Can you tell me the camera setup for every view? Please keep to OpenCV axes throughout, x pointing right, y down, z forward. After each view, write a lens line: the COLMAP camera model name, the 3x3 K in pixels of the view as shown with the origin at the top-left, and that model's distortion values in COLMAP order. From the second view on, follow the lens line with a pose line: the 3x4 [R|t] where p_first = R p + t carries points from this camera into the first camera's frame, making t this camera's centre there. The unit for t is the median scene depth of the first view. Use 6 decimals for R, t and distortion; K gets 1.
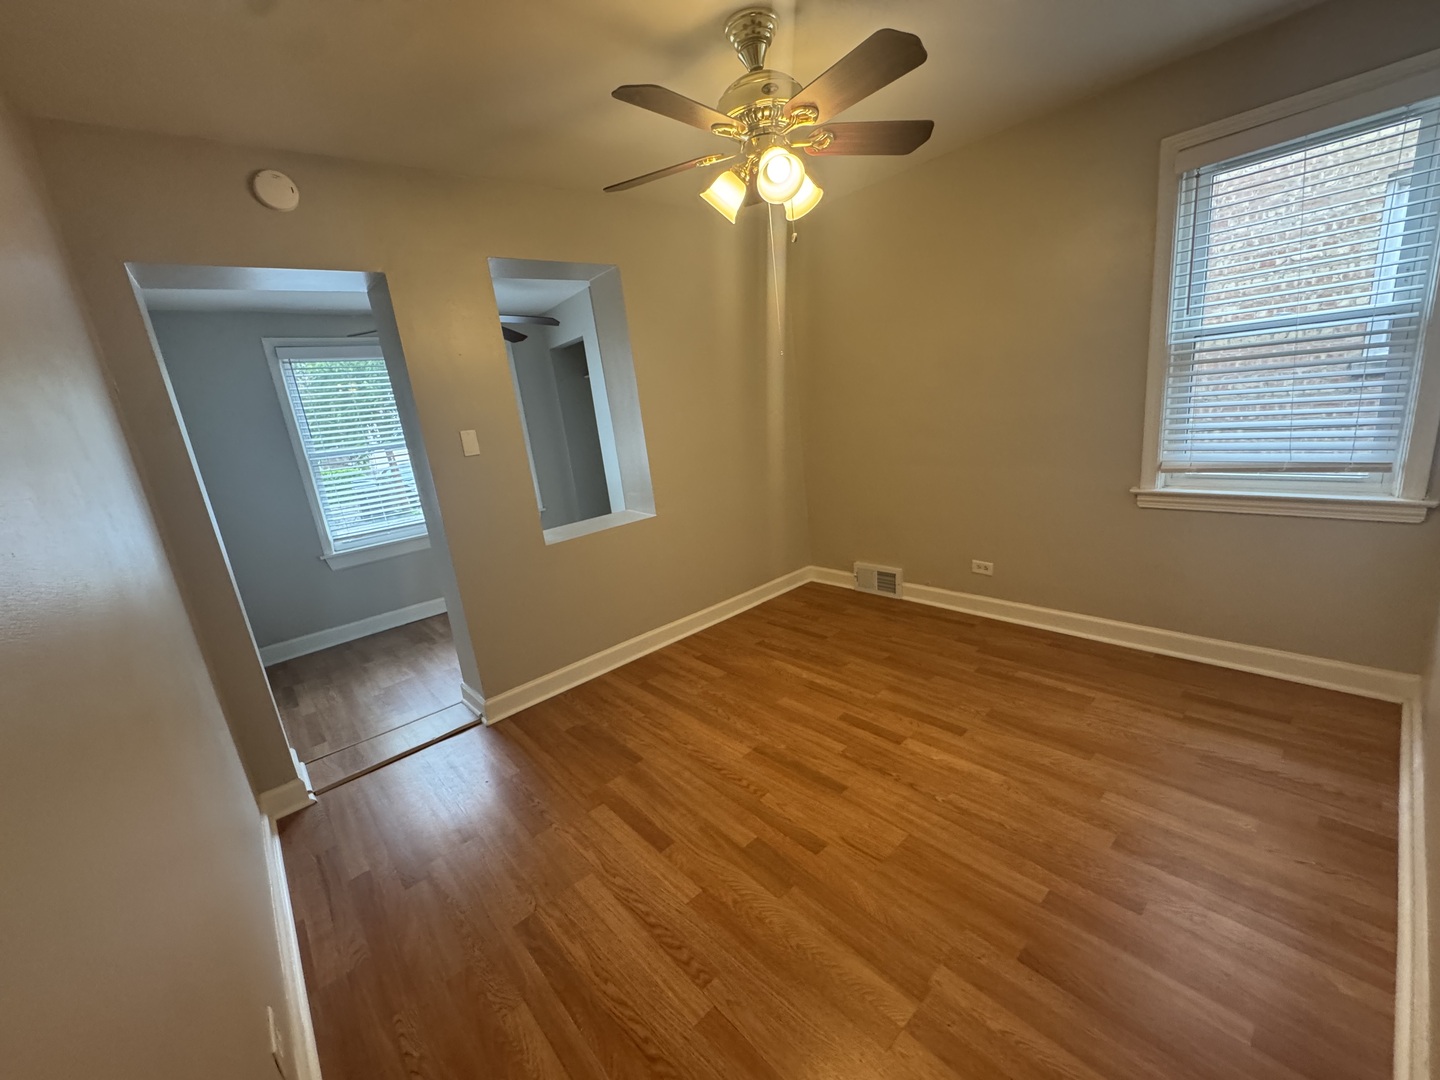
lens RADIAL K [[574.7, 0, 719.3], [0, 574.7, 543.2], [0, 0, 1]] dist [-0.008428, 0.000023]
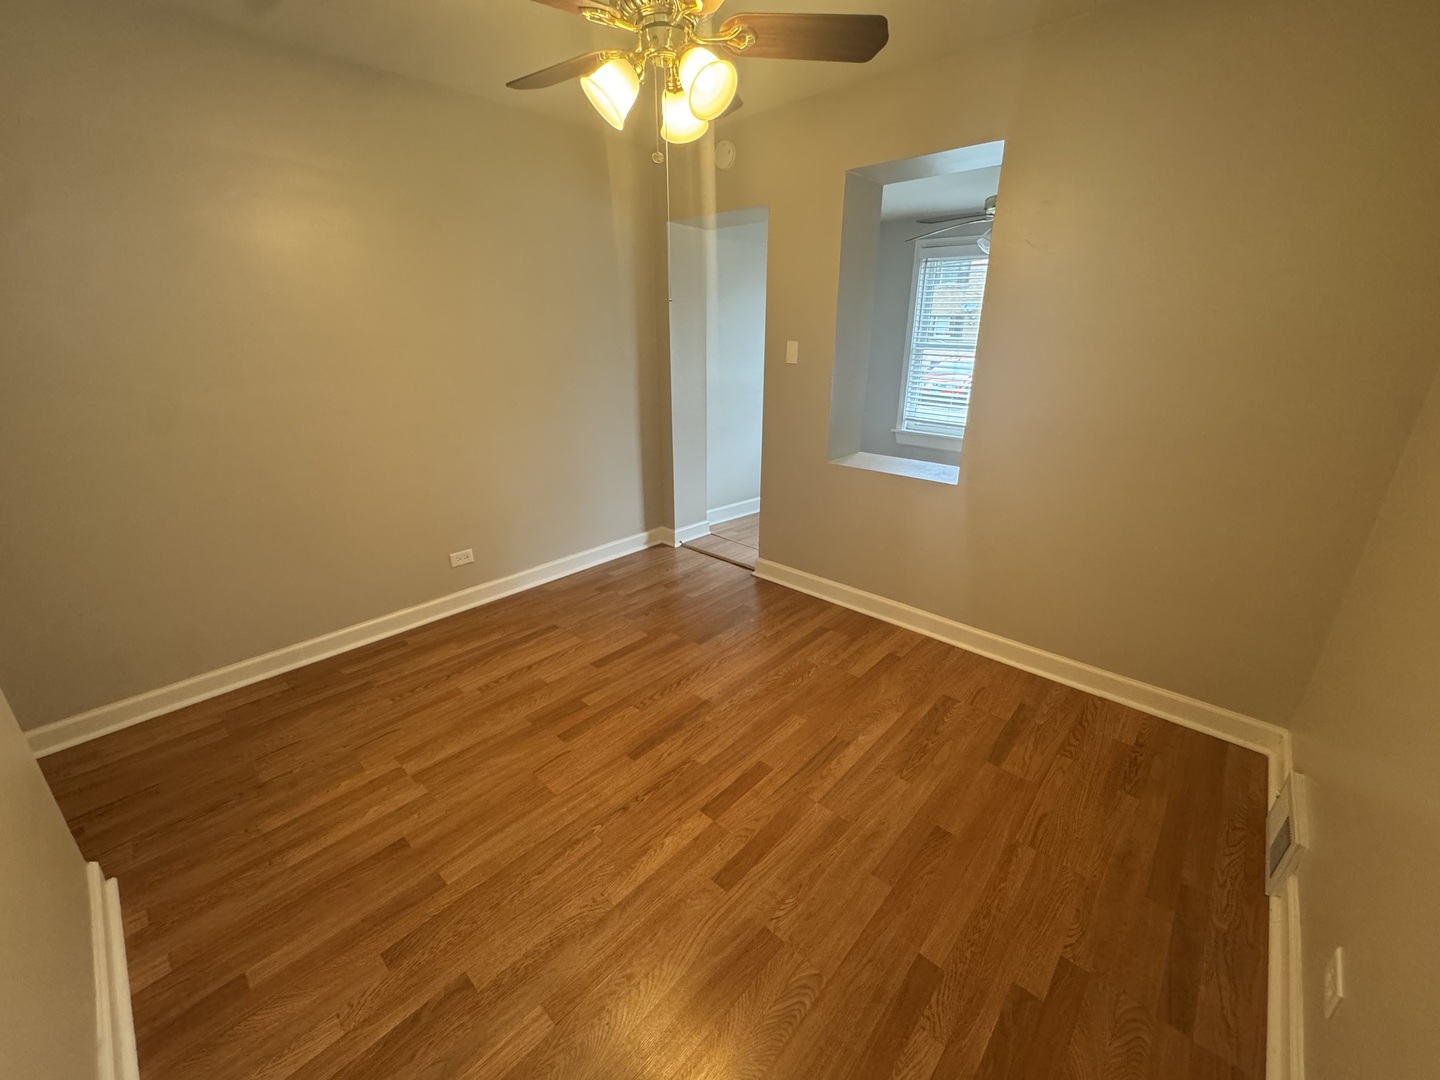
lens RADIAL K [[574.7, 0, 719.3], [0, 574.7, 543.2], [0, 0, 1]] dist [-0.008428, 0.000023]
pose [[0.105095, 0.453805, -0.884882, 0.869867], [-0.265580, 0.870299, 0.414785, -0.322190], [0.958344, 0.191415, 0.211986, 0.789649]]
